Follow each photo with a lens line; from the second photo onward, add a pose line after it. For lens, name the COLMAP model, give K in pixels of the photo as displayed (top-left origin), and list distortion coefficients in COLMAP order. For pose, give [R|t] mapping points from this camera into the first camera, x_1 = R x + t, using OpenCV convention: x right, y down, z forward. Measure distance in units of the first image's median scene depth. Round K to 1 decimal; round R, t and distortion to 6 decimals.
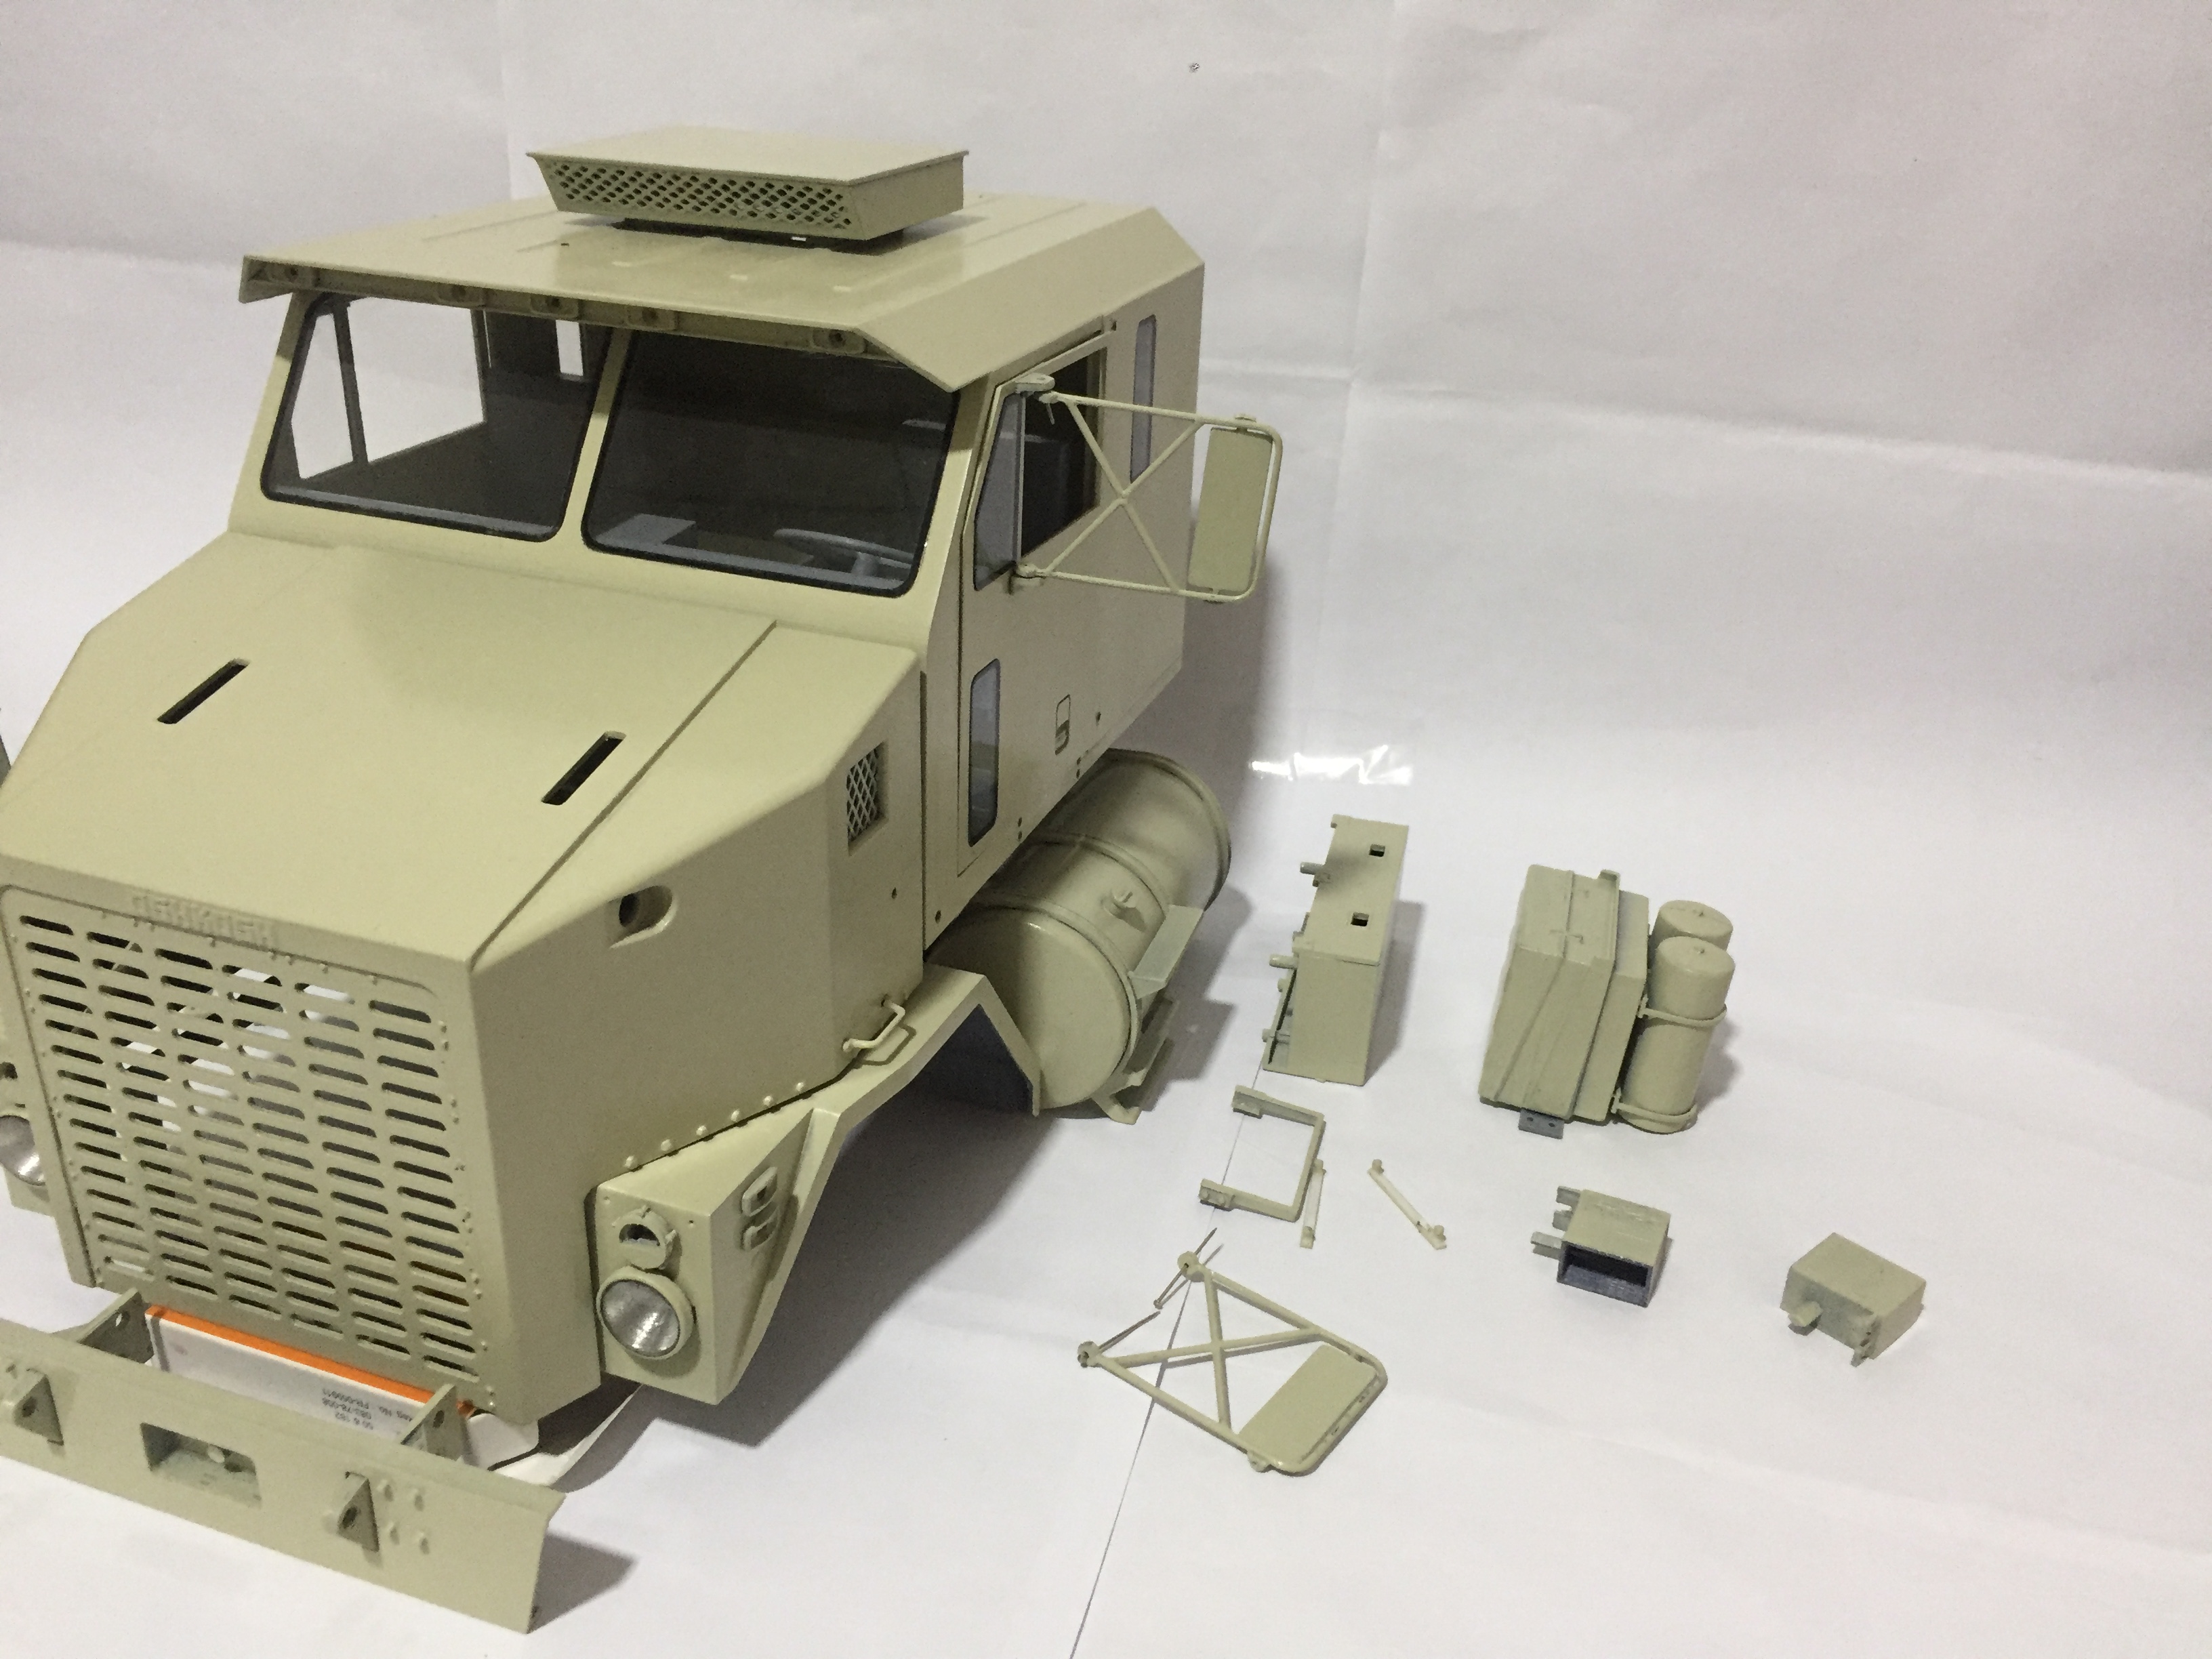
lens RADIAL K [[1891.8, 0, 1111.1], [0, 1891.8, 837.9], [0, 0, 1]] dist [0.087880, -0.120534]
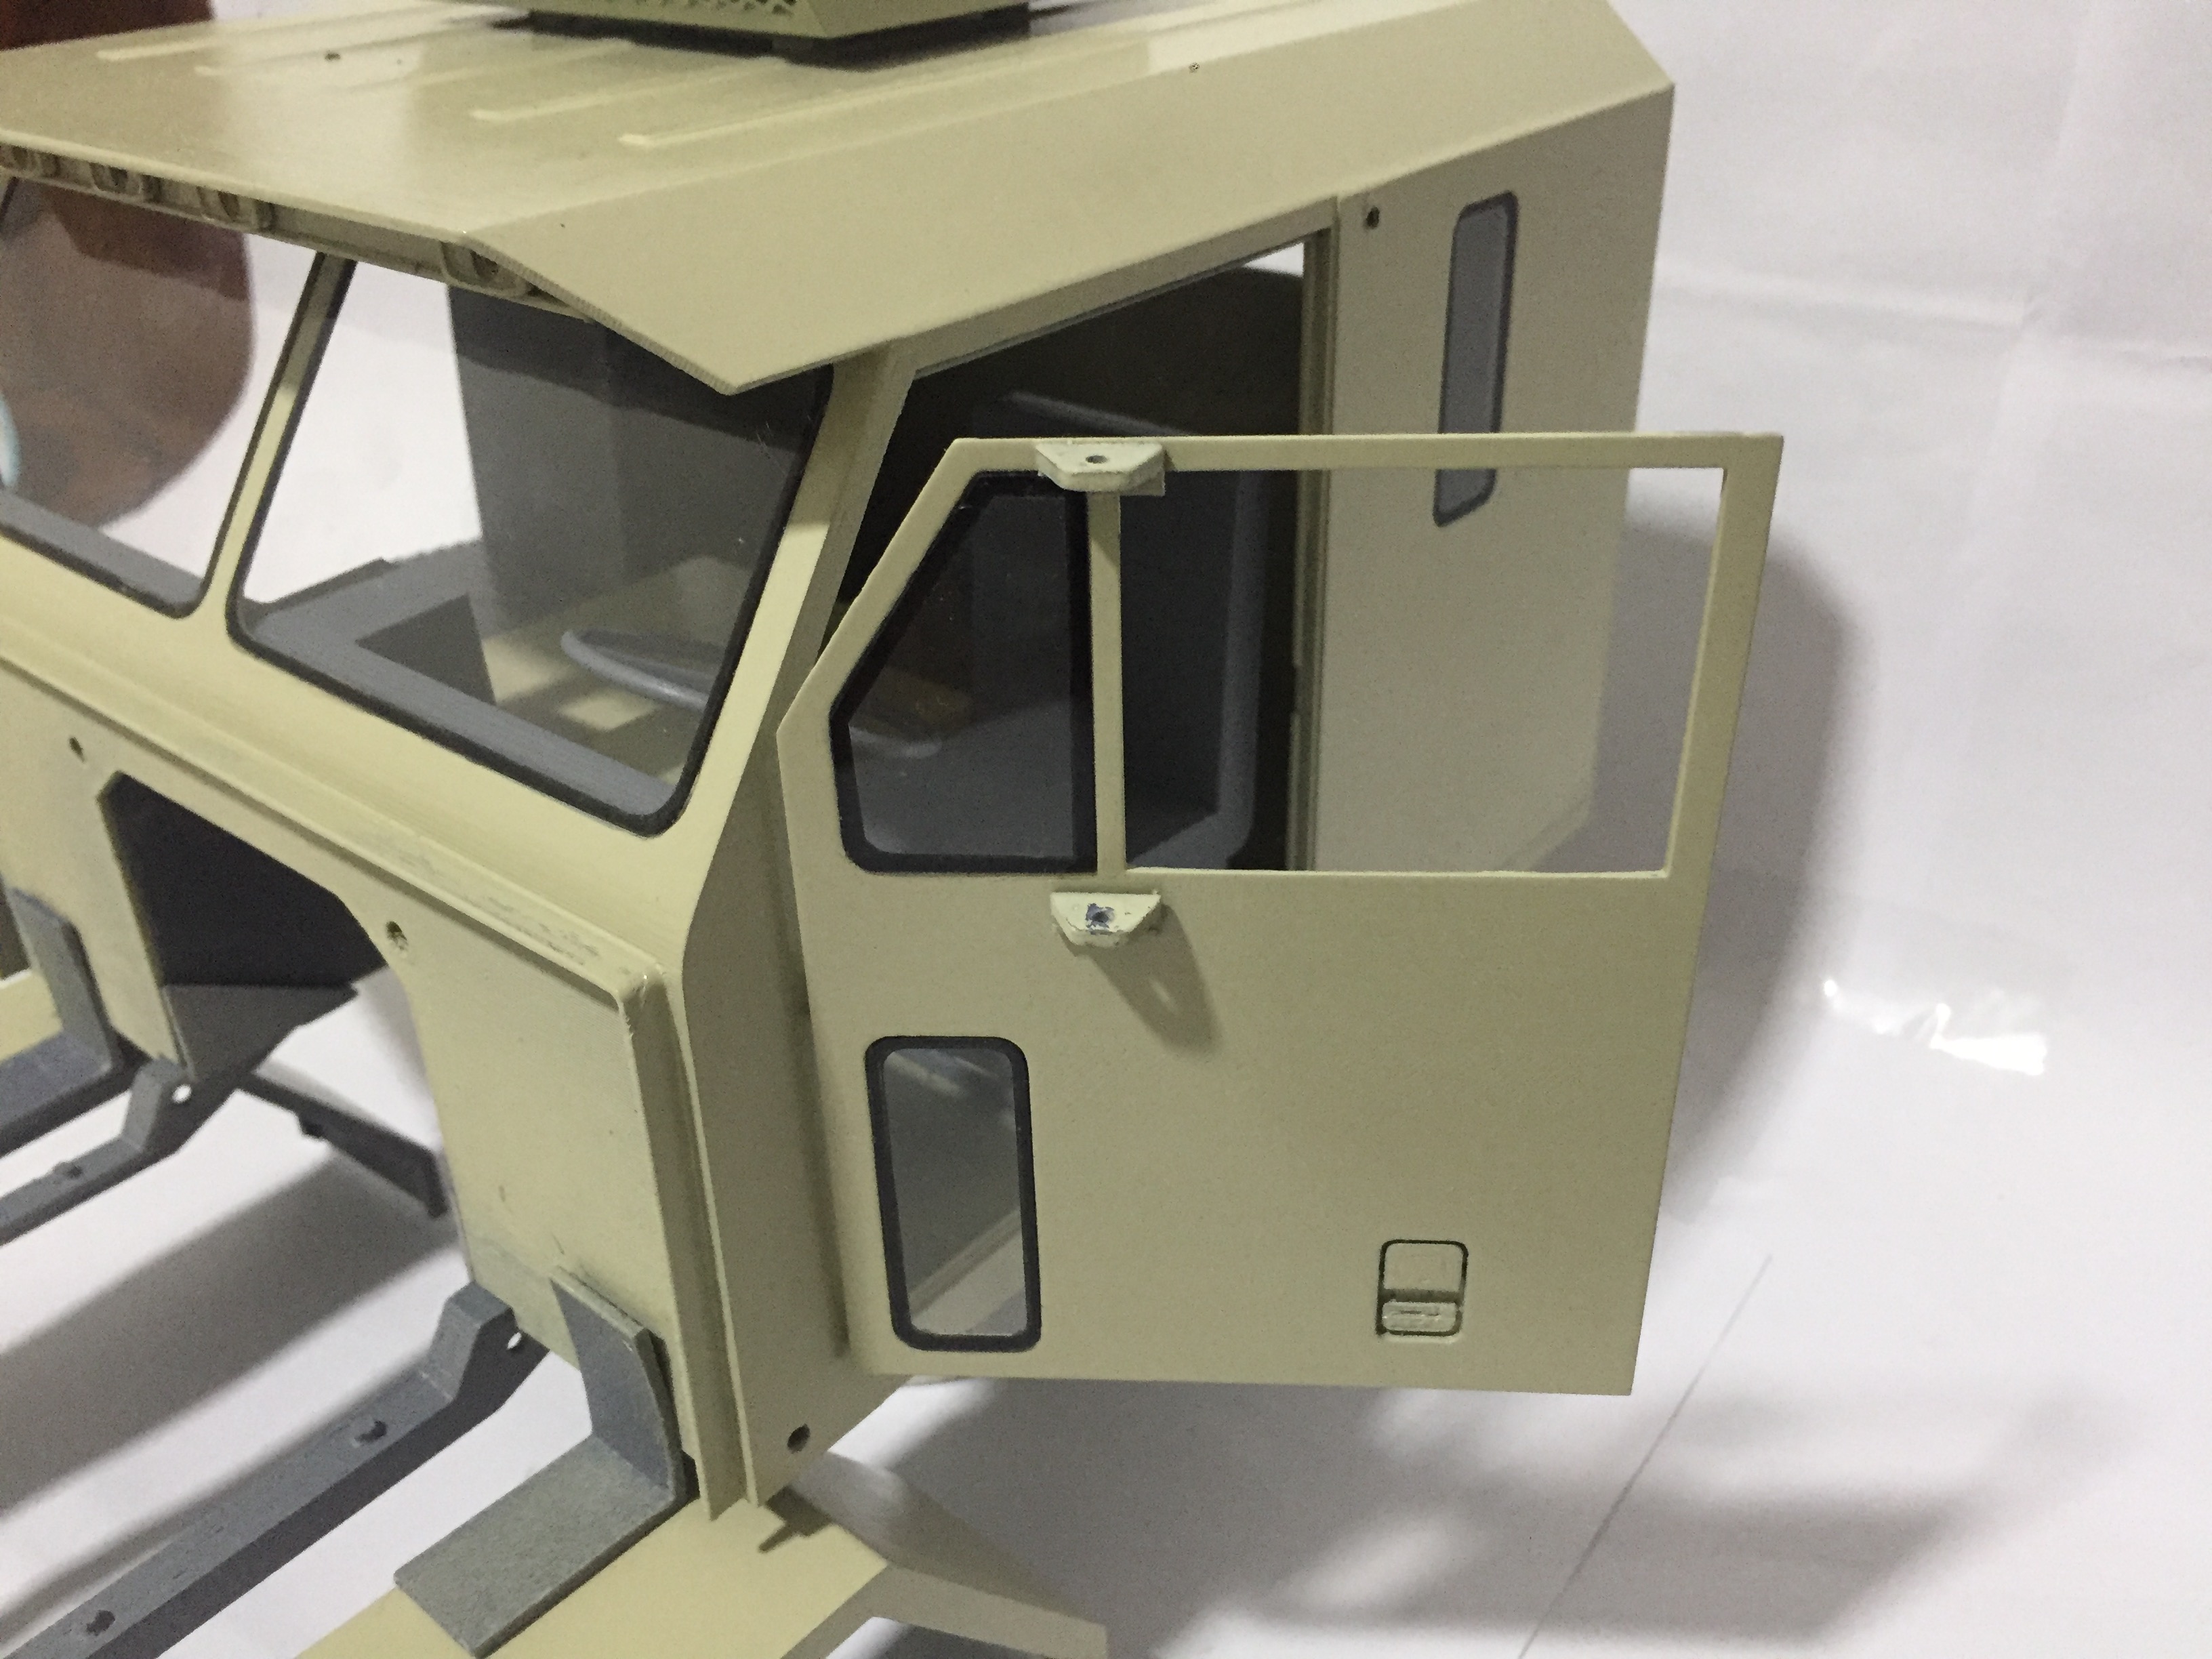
lens RADIAL K [[1891.8, 0, 1111.1], [0, 1891.8, 837.9], [0, 0, 1]] dist [0.087880, -0.120534]
pose [[0.944054, 0.112241, -0.310103, 0.073670], [-0.097727, 0.993280, 0.062002, -0.111254], [0.314979, -0.028227, 0.948679, 0.417765]]
